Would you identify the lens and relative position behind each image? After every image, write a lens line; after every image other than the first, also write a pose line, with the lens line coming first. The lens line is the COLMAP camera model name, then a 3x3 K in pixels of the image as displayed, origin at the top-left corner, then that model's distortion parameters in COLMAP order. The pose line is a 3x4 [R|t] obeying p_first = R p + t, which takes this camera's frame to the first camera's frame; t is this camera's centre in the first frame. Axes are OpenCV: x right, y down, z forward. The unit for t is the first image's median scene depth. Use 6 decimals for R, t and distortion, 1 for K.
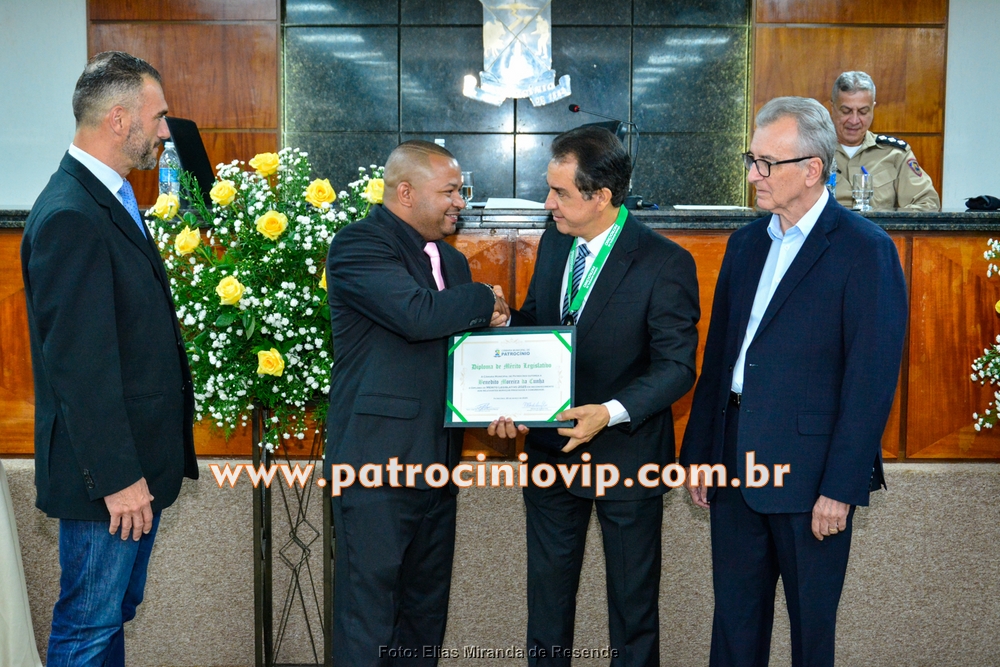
lens RADIAL K [[1597.1, 0, 497.4], [0, 1597.1, 332.9], [0, 0, 1]] dist [-0.043488, 0.164272]
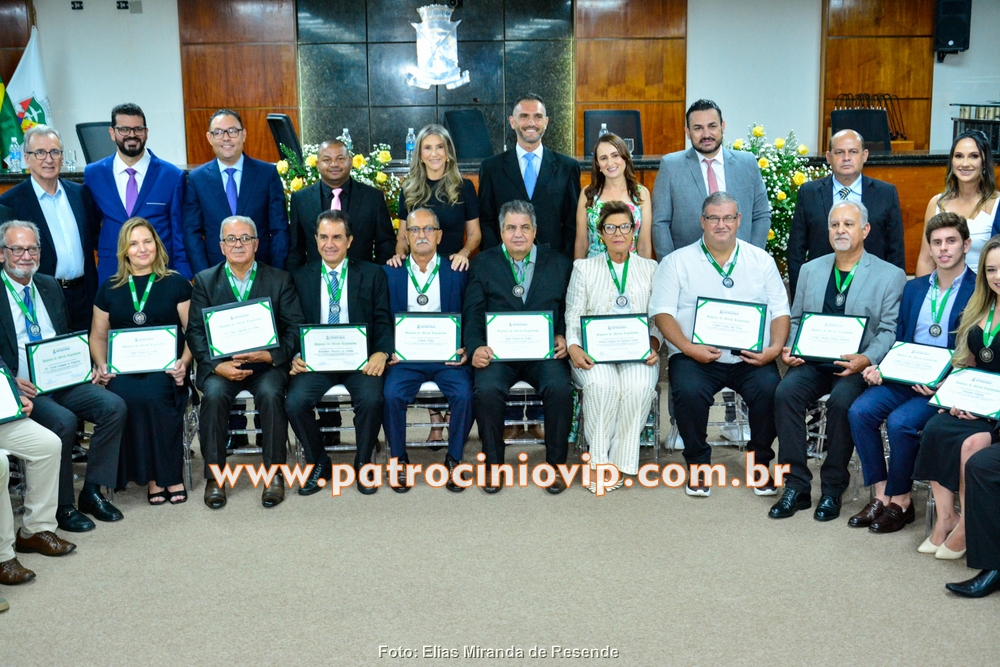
lens RADIAL K [[1240.5, 0, 495.3], [0, 1240.5, 330.7], [0, 0, 1]] dist [-0.040937, 0.086004]
pose [[0.997024, -0.033572, 0.069398, -0.032440], [0.027349, 0.995679, 0.088744, -0.002022], [-0.072078, -0.086581, 0.993634, -0.402775]]
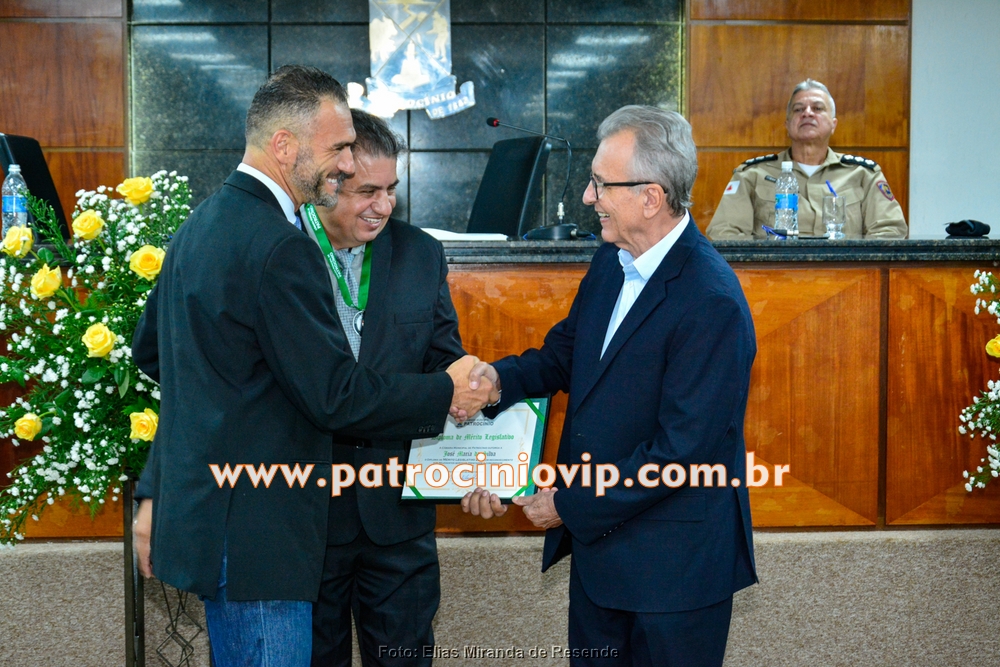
lens RADIAL K [[1928.0, 0, 498.4], [0, 1928.0, 332.6], [0, 0, 1]] dist [-0.031257, 0.180653]
pose [[0.997507, -0.012337, 0.069481, -0.016439], [0.014361, 0.999485, -0.028710, 0.001019], [-0.069091, 0.029636, 0.997170, -0.018976]]
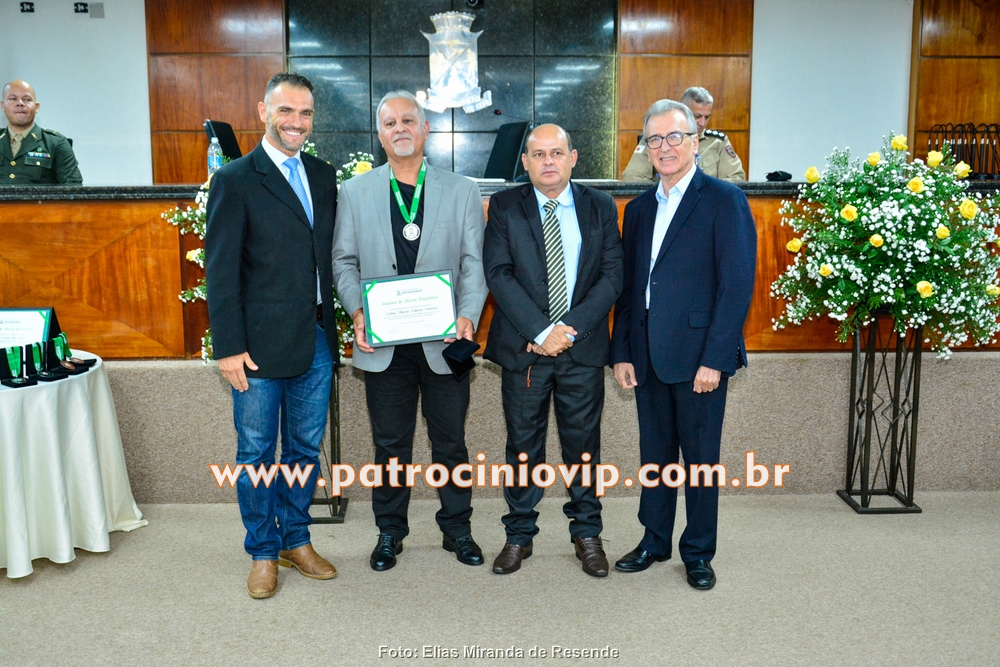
lens RADIAL K [[1128.4, 0, 497.3], [0, 1128.4, 329.3], [0, 0, 1]] dist [-0.046982, 0.067859]
pose [[0.998461, -0.015231, 0.053319, -0.006970], [0.012765, 0.998847, 0.046288, 0.005703], [-0.053962, -0.045536, 0.997504, -0.016640]]
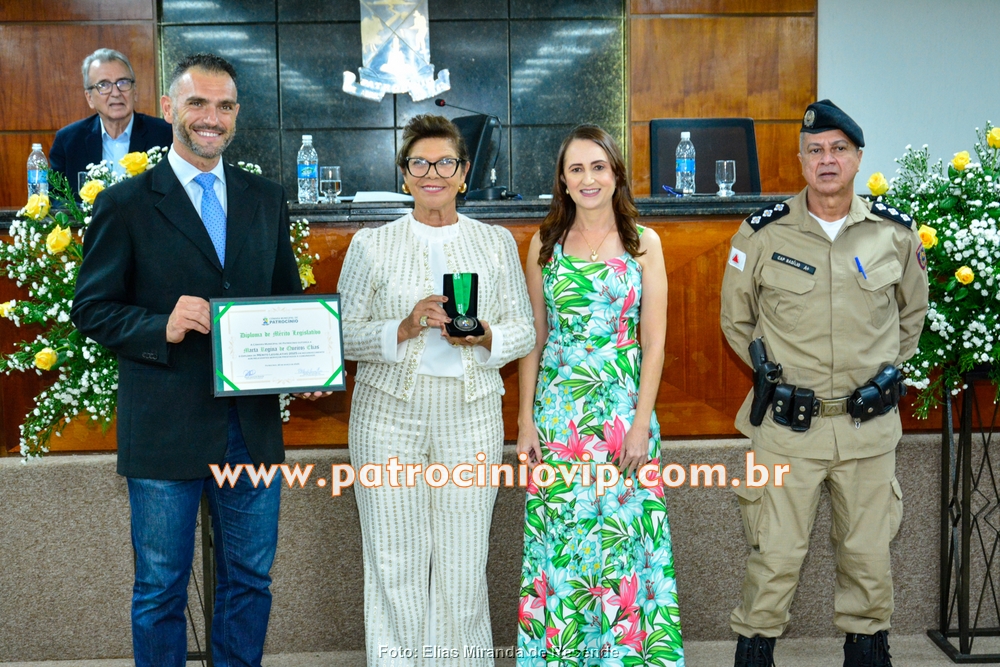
lens RADIAL K [[1638.6, 0, 495.5], [0, 1638.6, 332.7], [0, 0, 1]] dist [-0.033511, 0.131493]
pose [[0.998099, -0.026736, 0.055529, 0.015751], [0.026726, 0.999642, 0.000928, 0.005188], [-0.055534, 0.000557, 0.998457, -0.039182]]
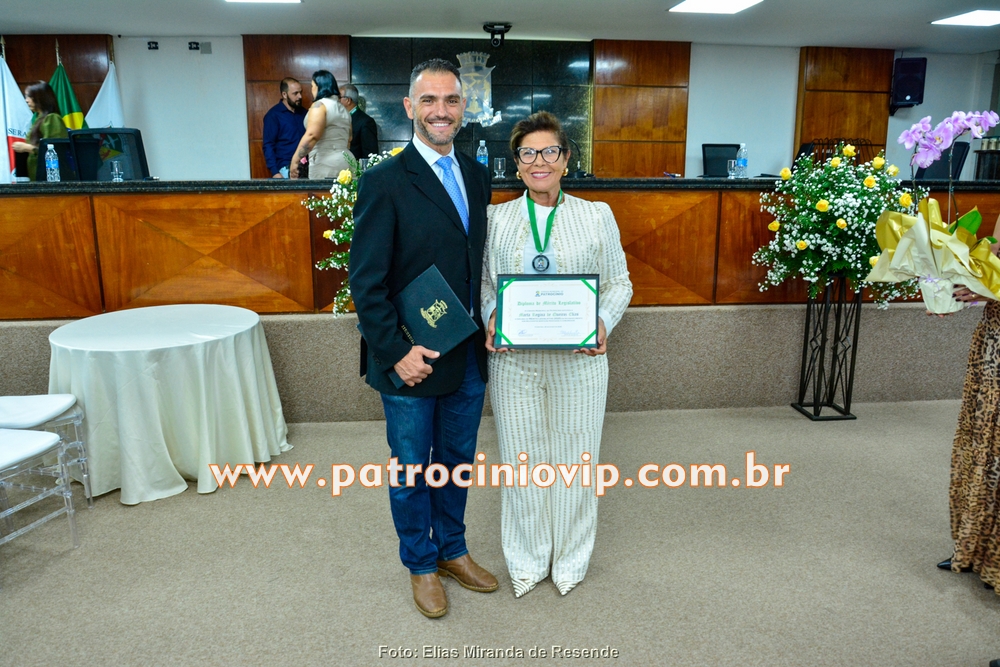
lens RADIAL K [[774.4, 0, 502.0], [0, 774.4, 329.4], [0, 0, 1]] dist [-0.046836, 0.001429]
pose [[0.992260, -0.028640, 0.120829, -0.089101], [0.015336, 0.993853, 0.109637, 0.000544], [-0.123227, -0.106935, 0.986600, 0.049247]]
